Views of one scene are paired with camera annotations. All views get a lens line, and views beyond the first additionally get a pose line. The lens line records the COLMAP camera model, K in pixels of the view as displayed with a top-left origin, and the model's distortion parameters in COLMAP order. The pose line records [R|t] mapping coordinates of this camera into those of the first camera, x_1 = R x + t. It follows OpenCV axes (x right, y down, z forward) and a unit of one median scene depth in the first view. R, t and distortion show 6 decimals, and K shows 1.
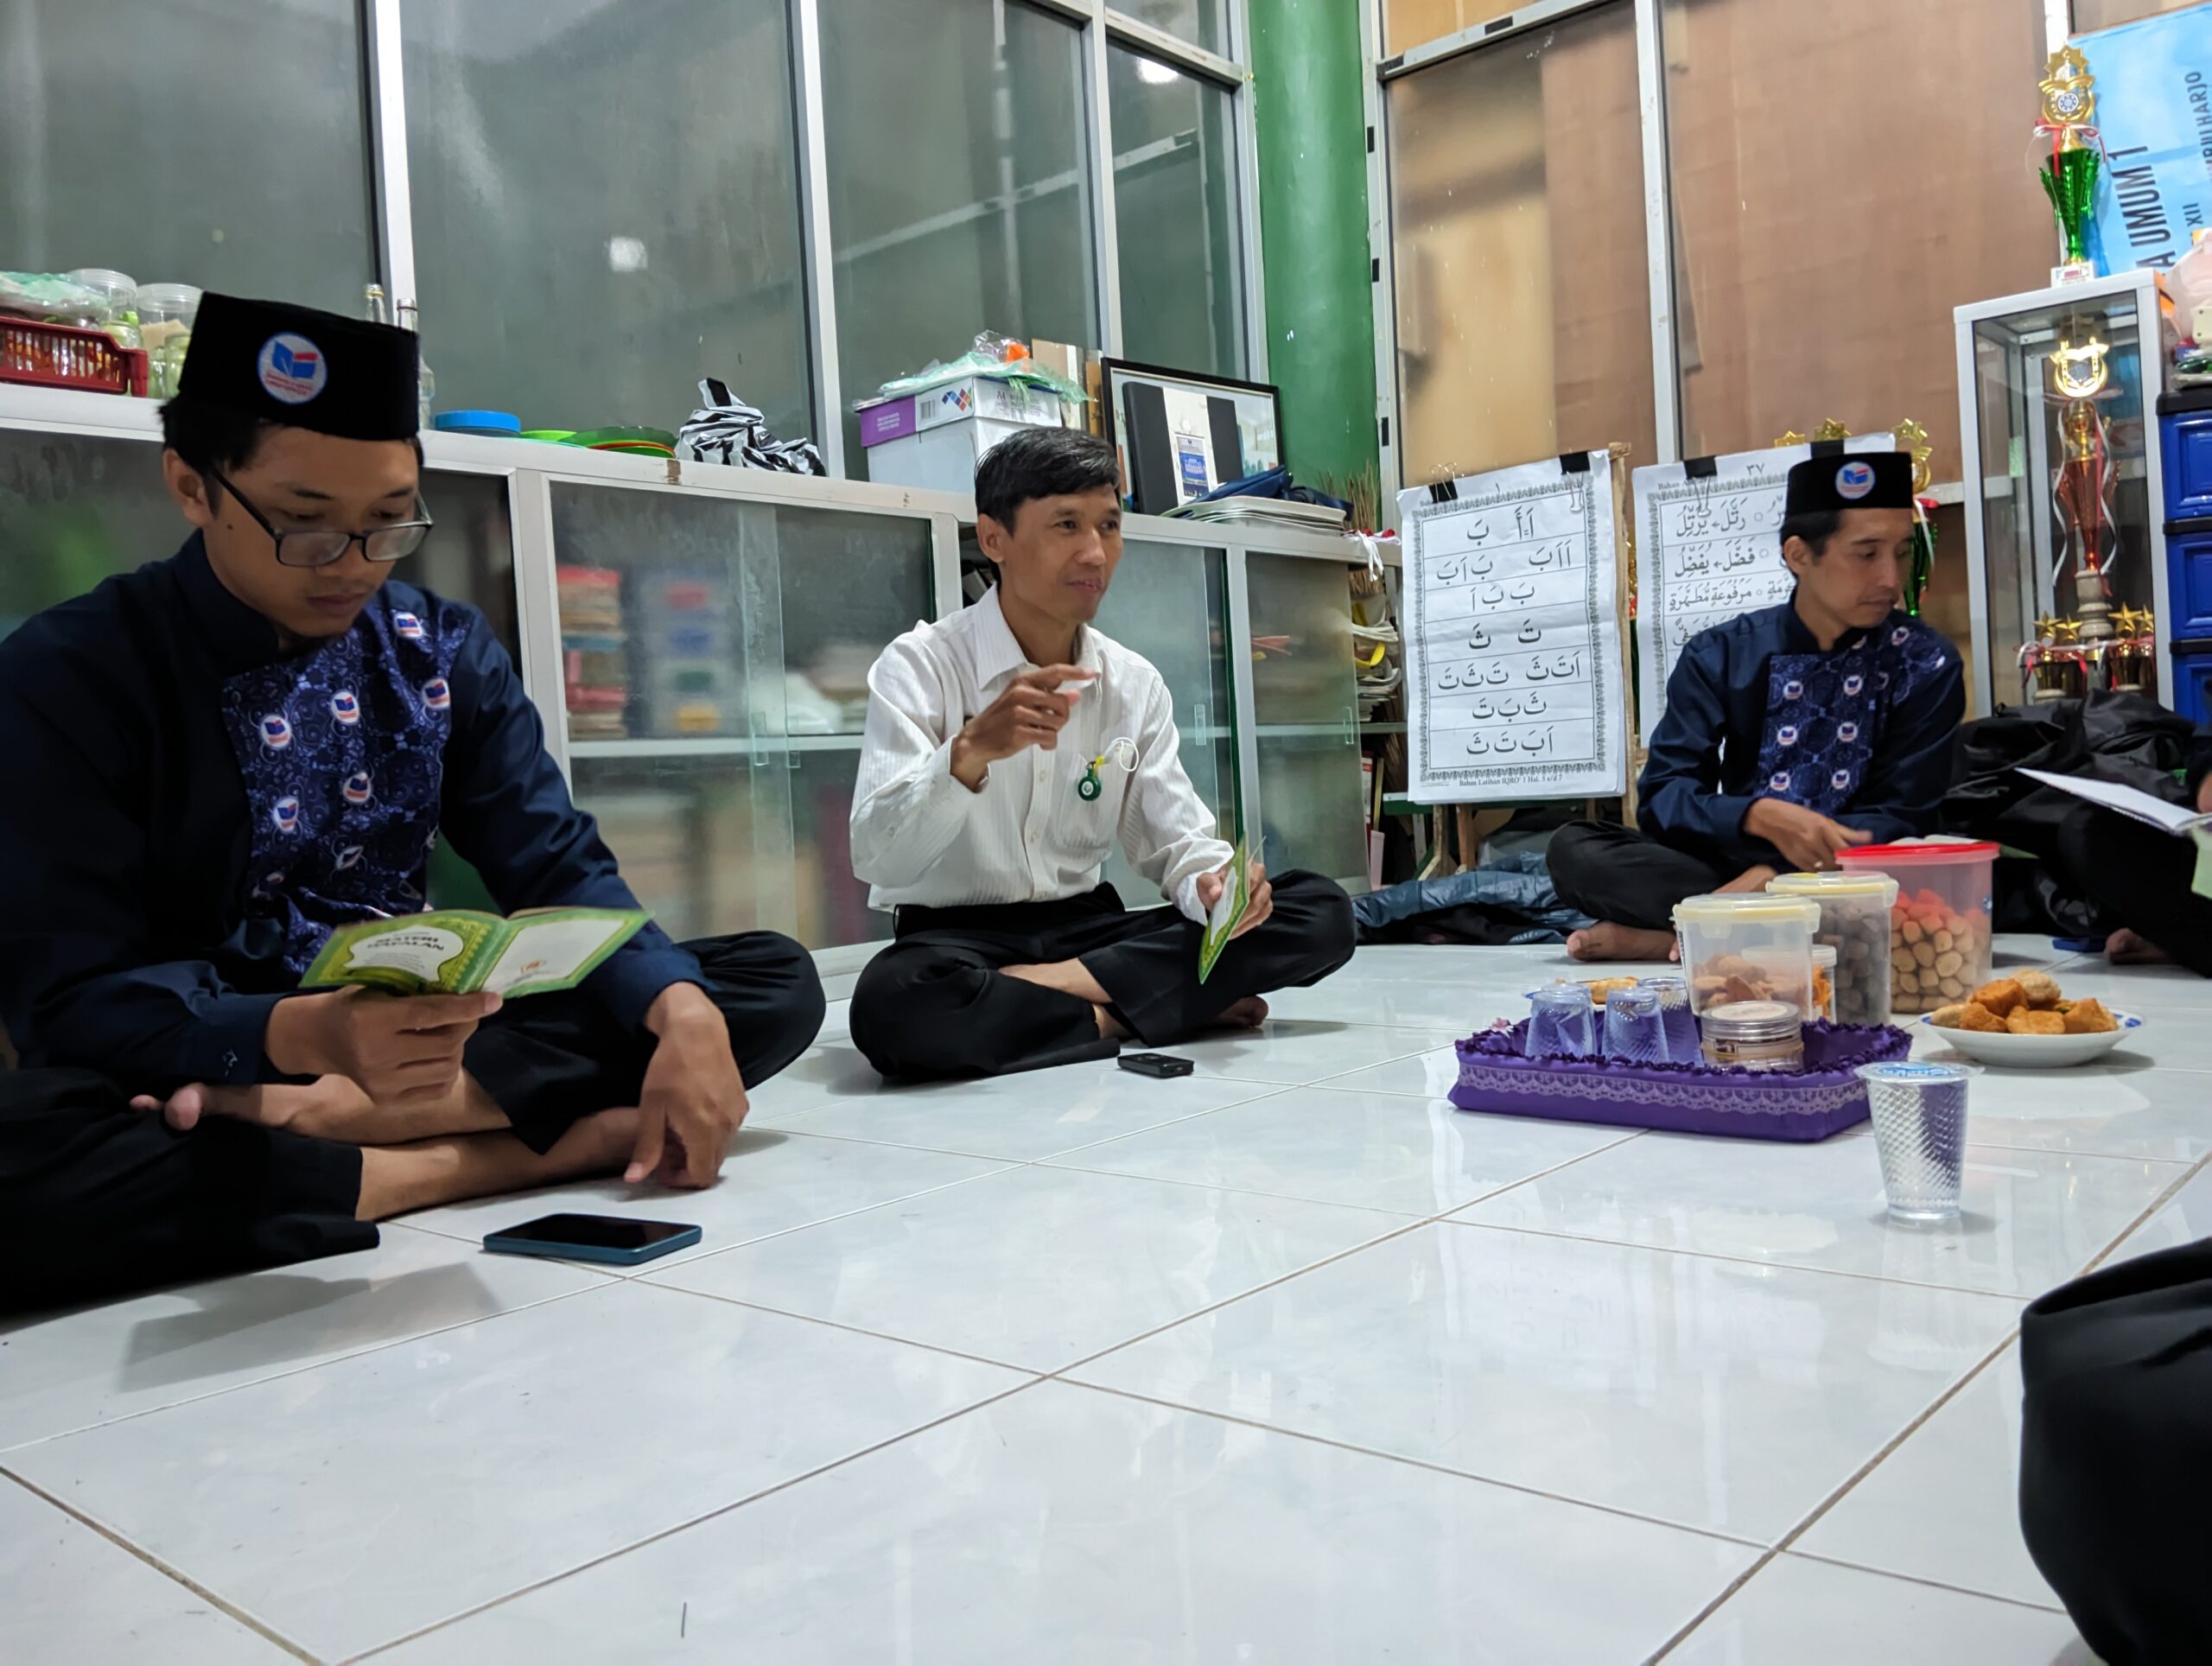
lens RADIAL K [[1801.3, 0, 1103.5], [0, 1801.3, 821.0], [0, 0, 1]] dist [0.054026, -0.132093]
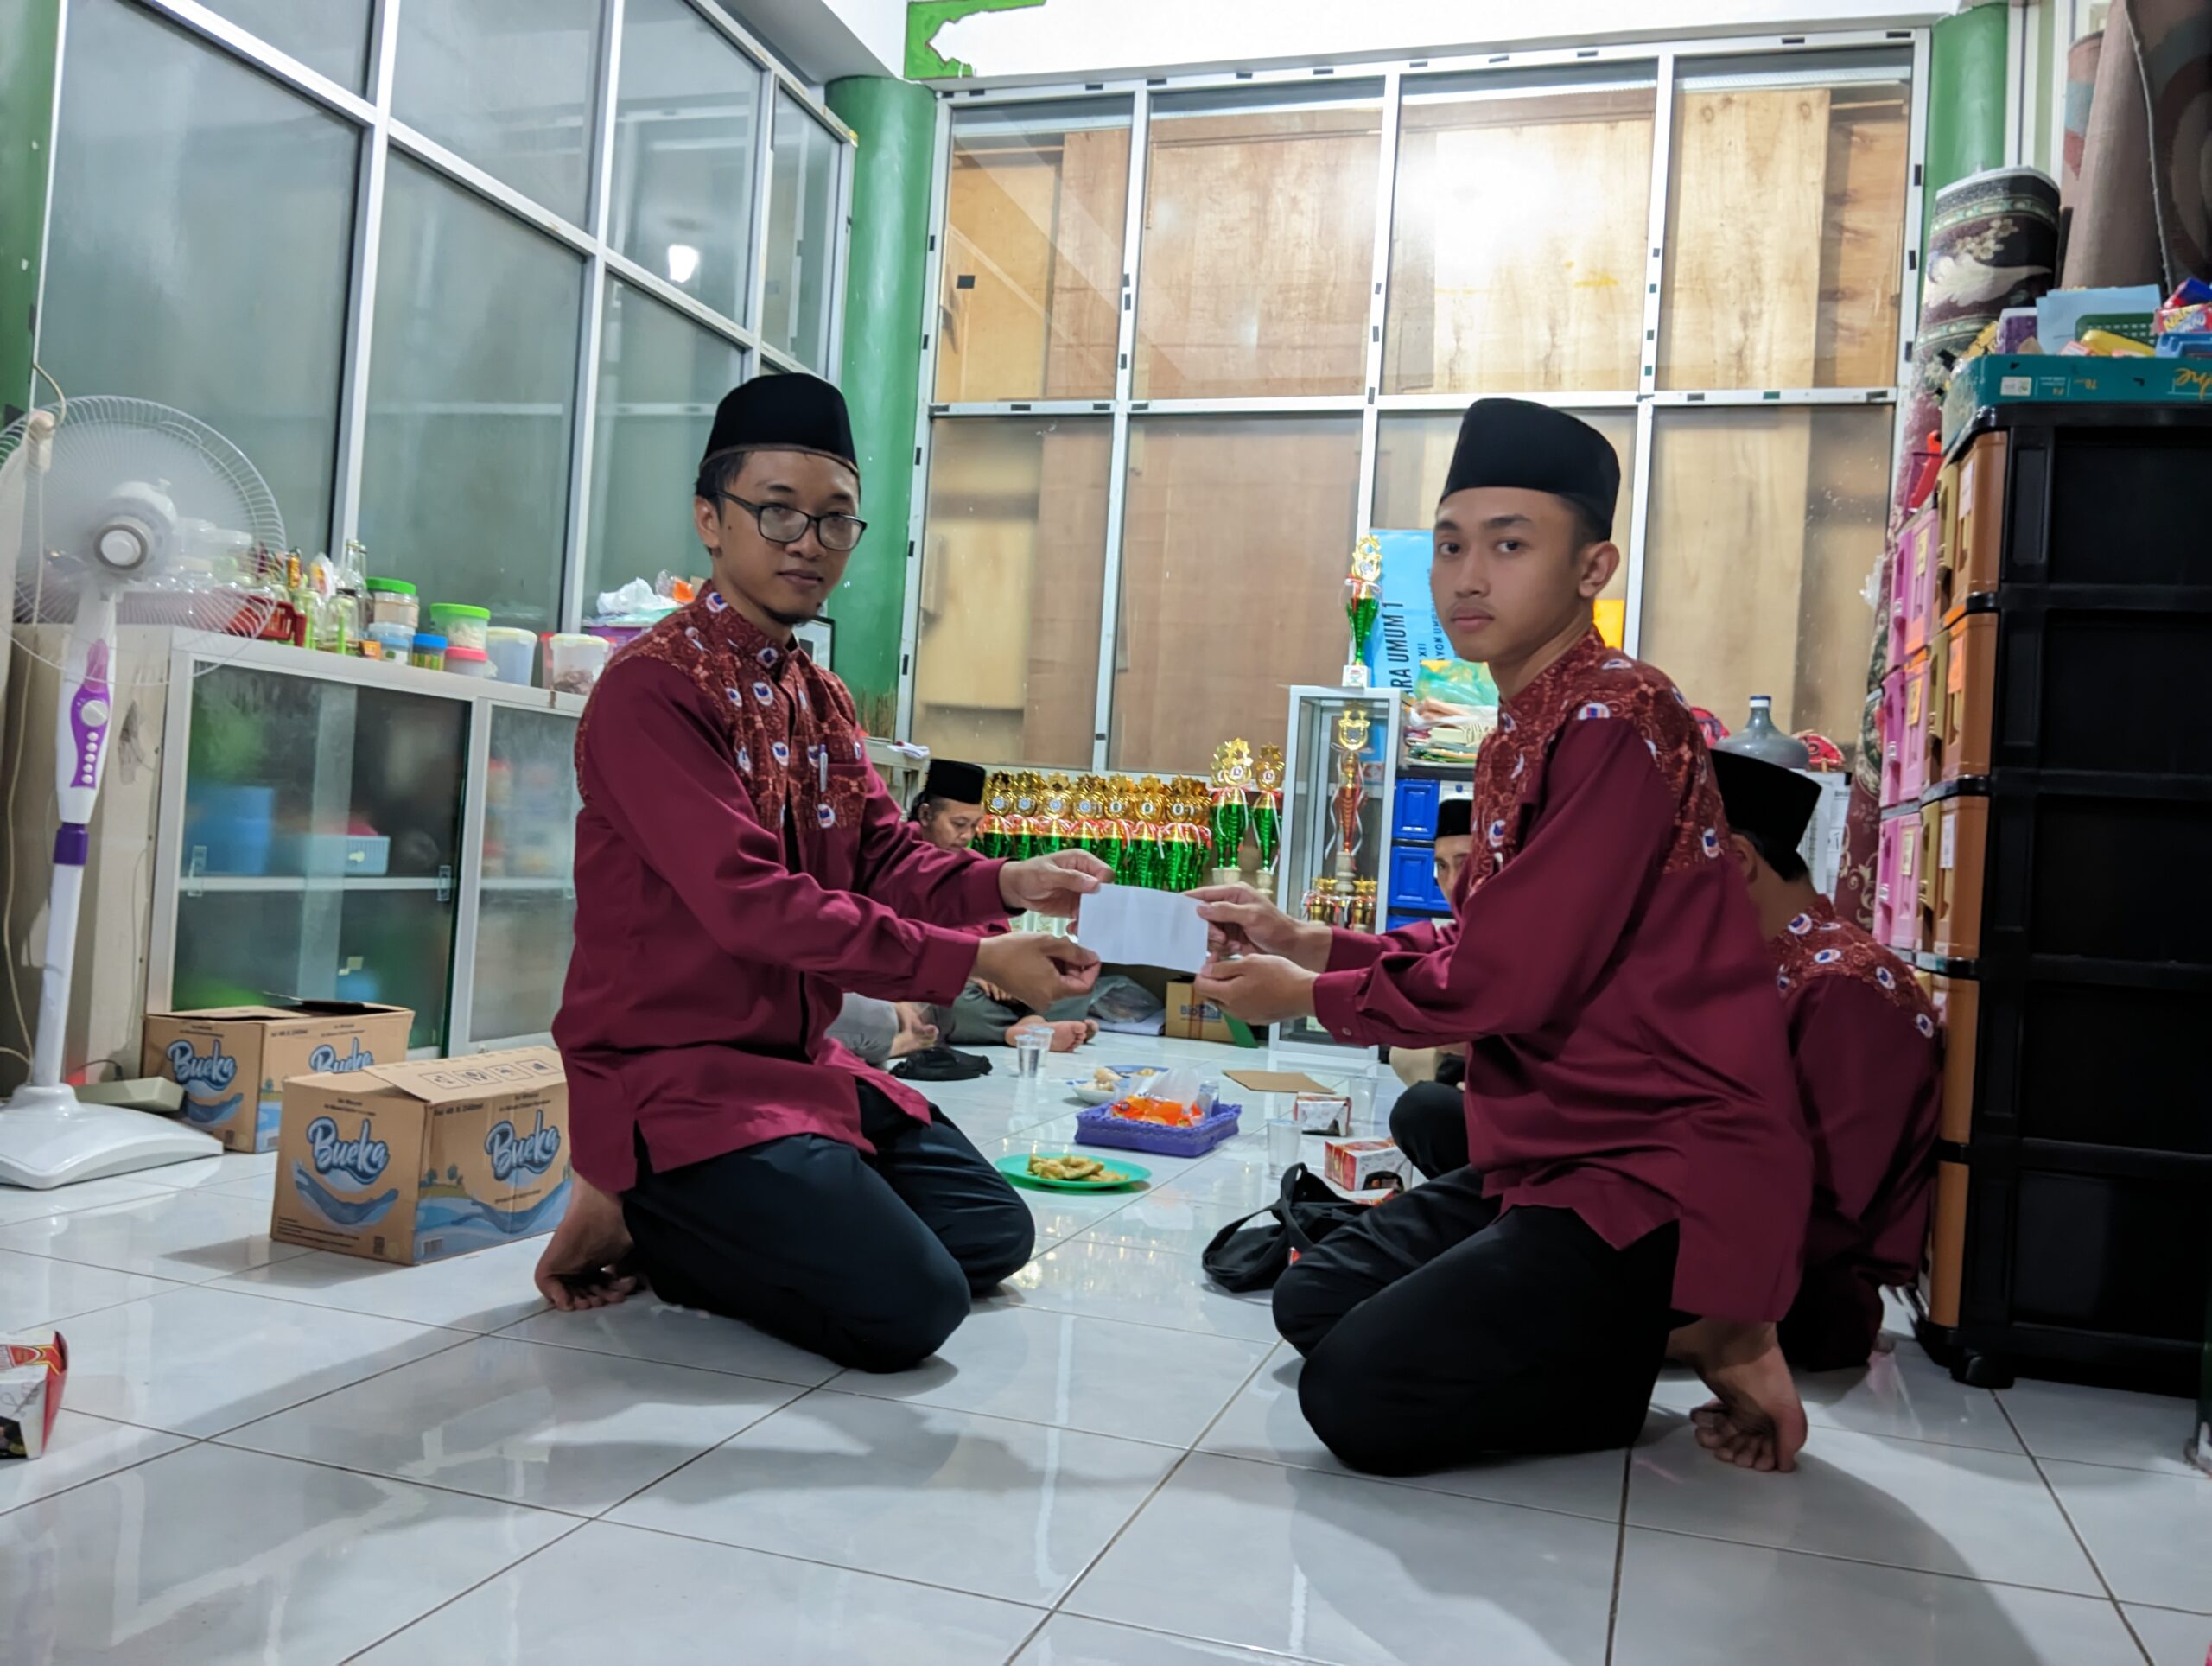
lens RADIAL K [[1801.3, 0, 1103.5], [0, 1801.3, 821.0], [0, 0, 1]] dist [0.054026, -0.132093]
pose [[0.912031, 0.122244, 0.391479, -0.265868], [-0.107624, 0.992430, -0.059166, -0.035900], [-0.395748, 0.011829, 0.918283, -0.376238]]
